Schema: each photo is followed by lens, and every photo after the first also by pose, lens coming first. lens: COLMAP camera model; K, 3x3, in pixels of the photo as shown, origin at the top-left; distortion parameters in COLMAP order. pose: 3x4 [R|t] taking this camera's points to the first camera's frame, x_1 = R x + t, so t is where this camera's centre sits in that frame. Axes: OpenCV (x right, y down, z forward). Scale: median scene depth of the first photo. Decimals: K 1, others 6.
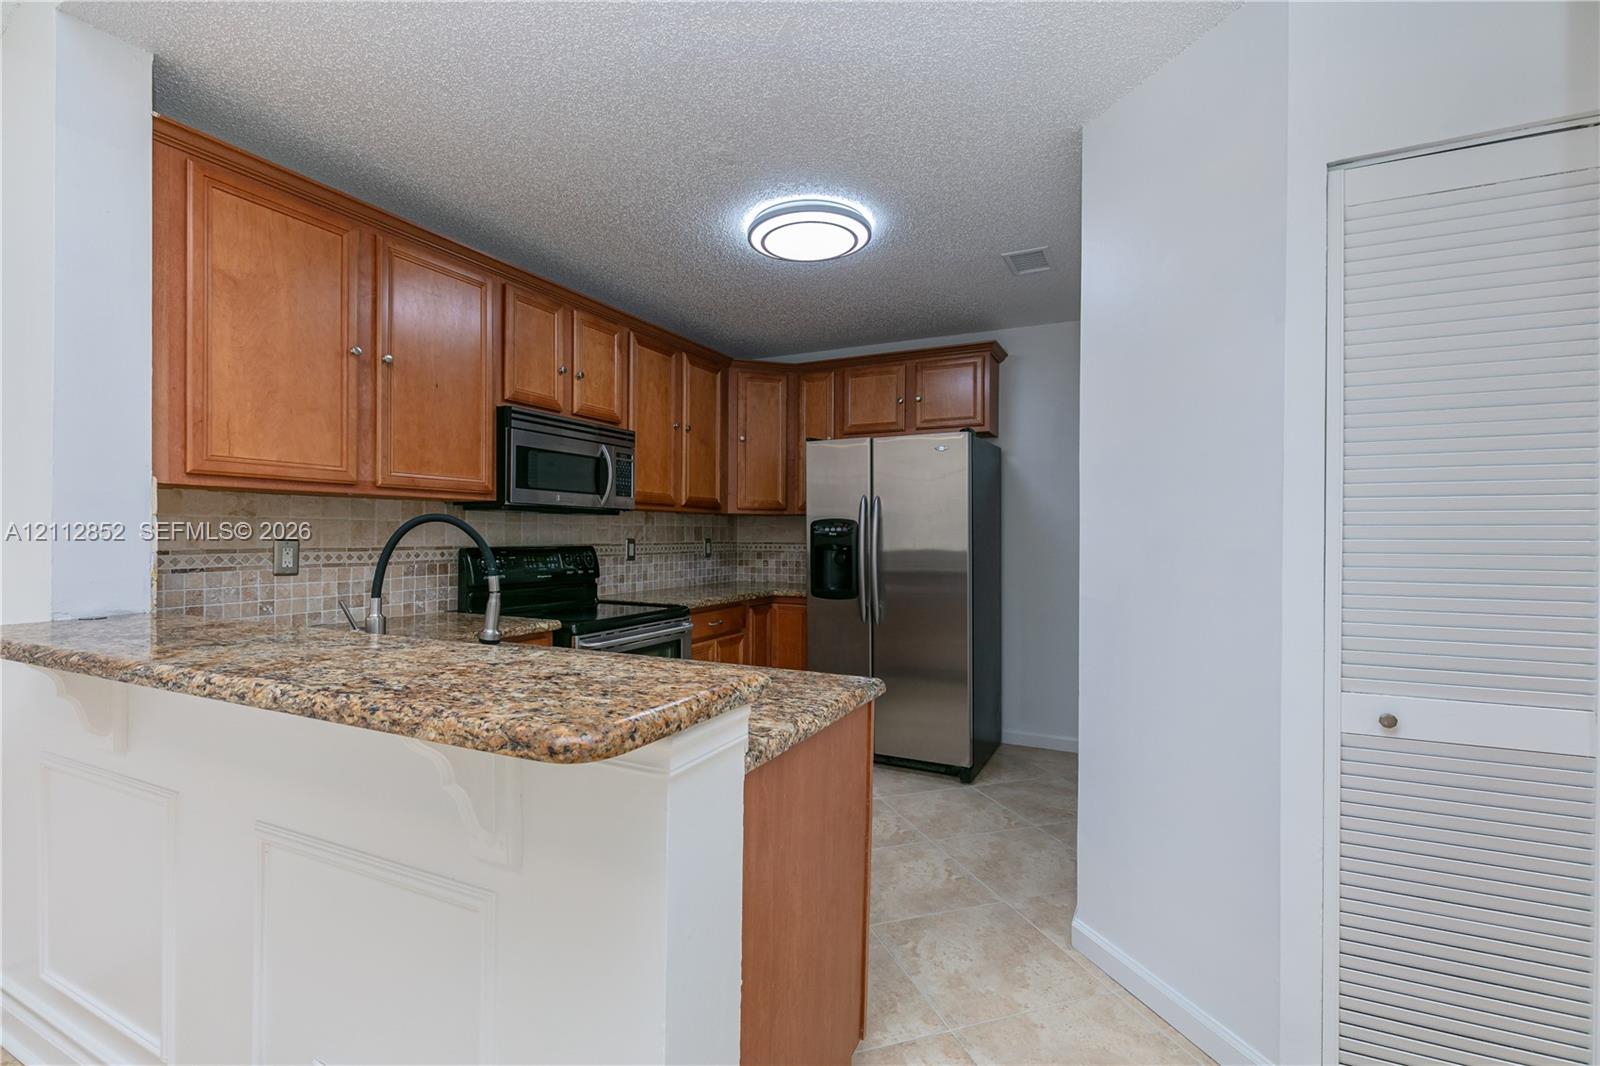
lens RADIAL K [[718.3, 0, 793.3], [0, 718.3, 535.1], [0, 0, 1]] dist [-0.000011, -0.000206]
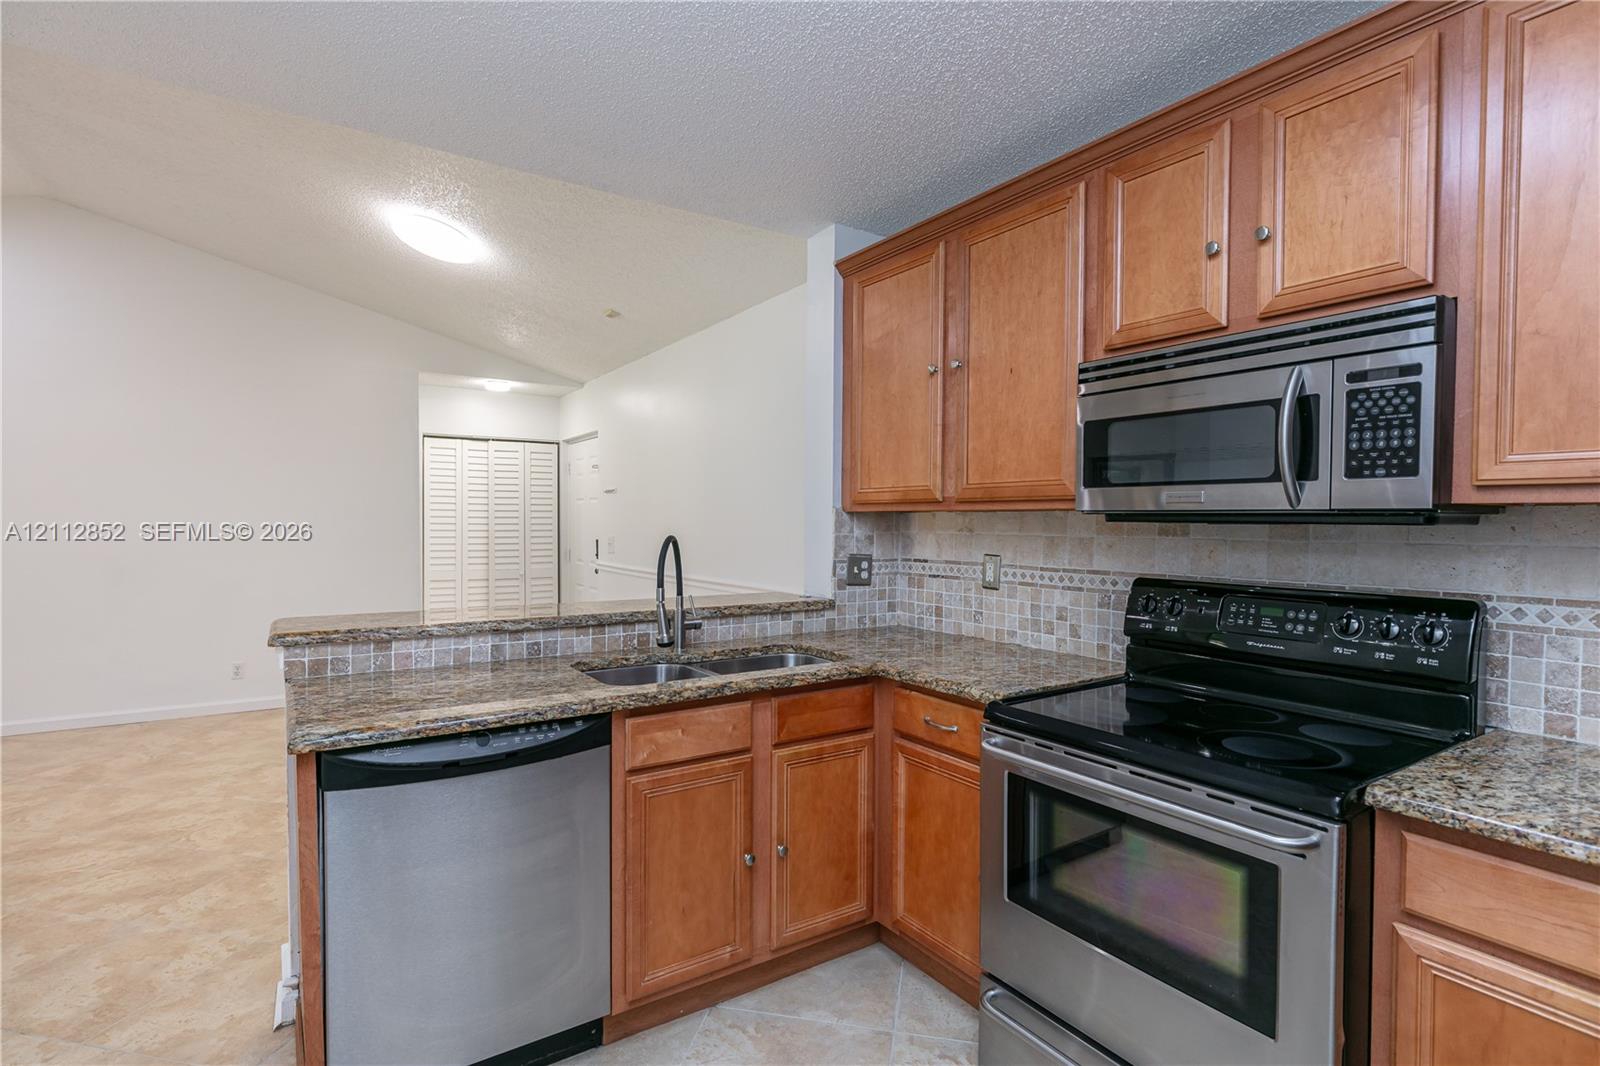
lens RADIAL K [[783.4, 0, 797.0], [0, 783.4, 537.8], [0, 0, 1]] dist [-0.001415, 0.000036]
pose [[-0.511444, 0.011730, -0.859237, 0.304342], [-0.008422, 0.999790, 0.018662, -0.027365], [0.859275, 0.016781, -0.511238, 0.982856]]
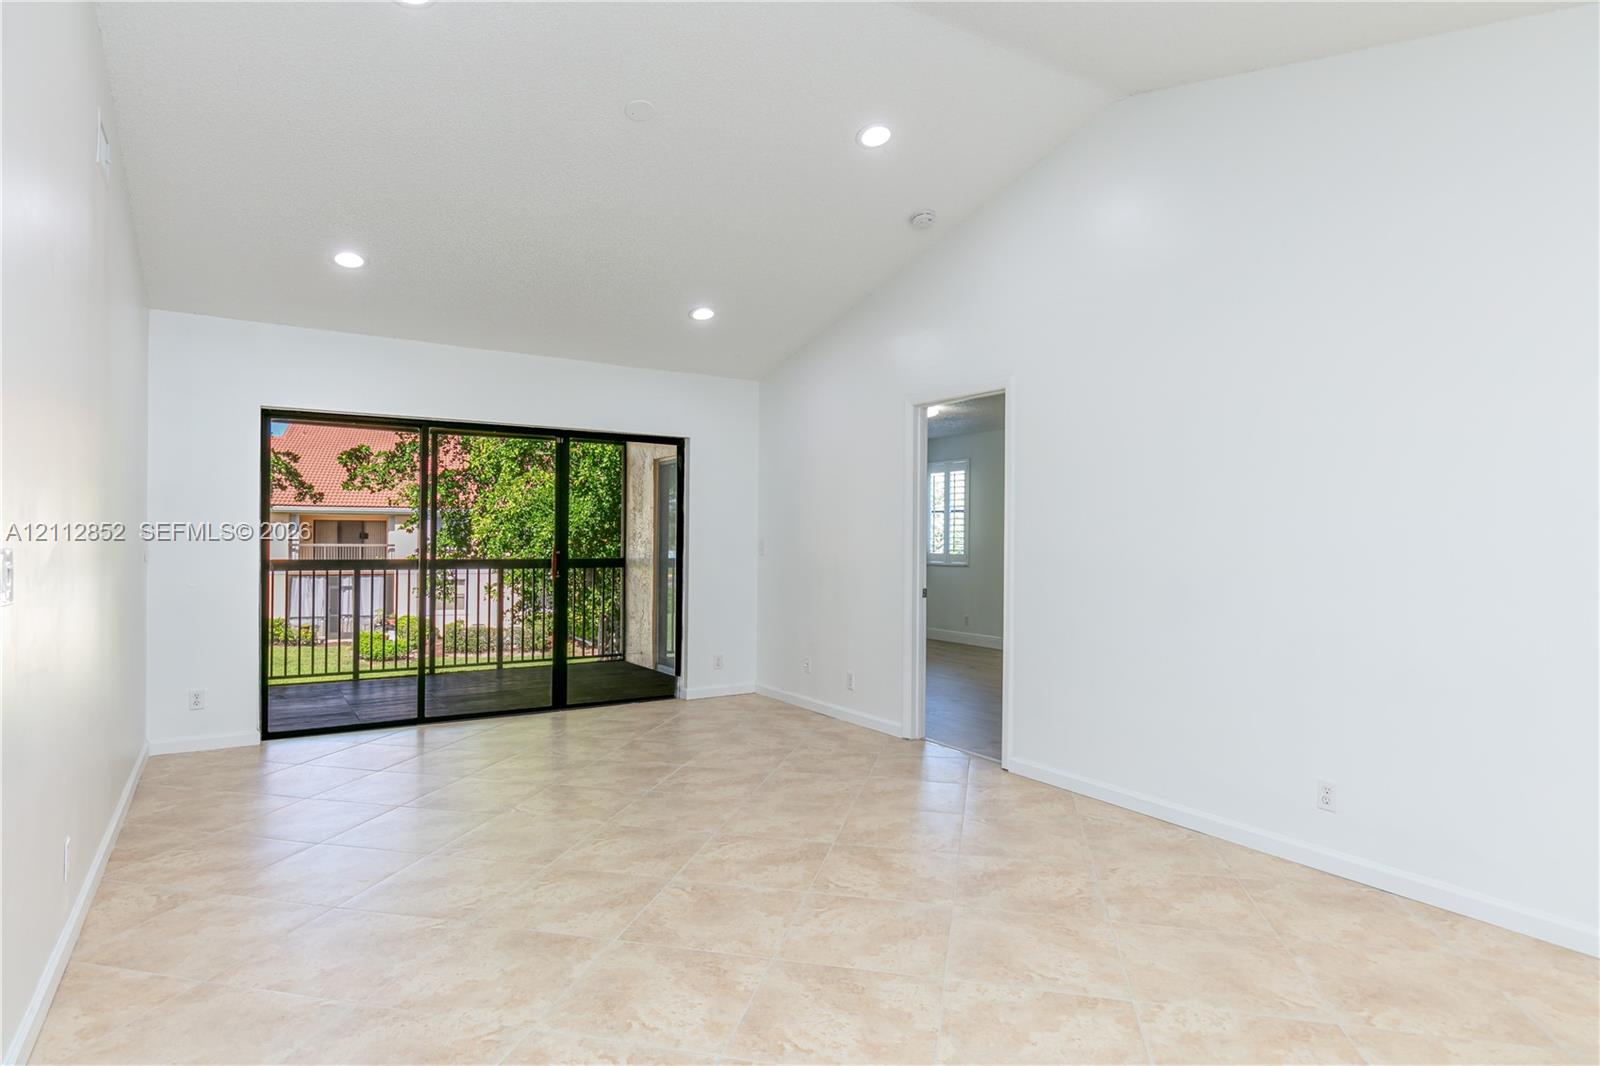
lens RADIAL K [[884.9, 0, 787.9], [0, 884.9, 534.3], [0, 0, 1]] dist [-0.003368, -0.001695]
pose [[-0.849294, -0.012016, 0.527783, -0.488233], [-0.011191, 0.999926, 0.004758, -0.006347], [-0.527801, -0.001866, -0.849366, 0.345390]]
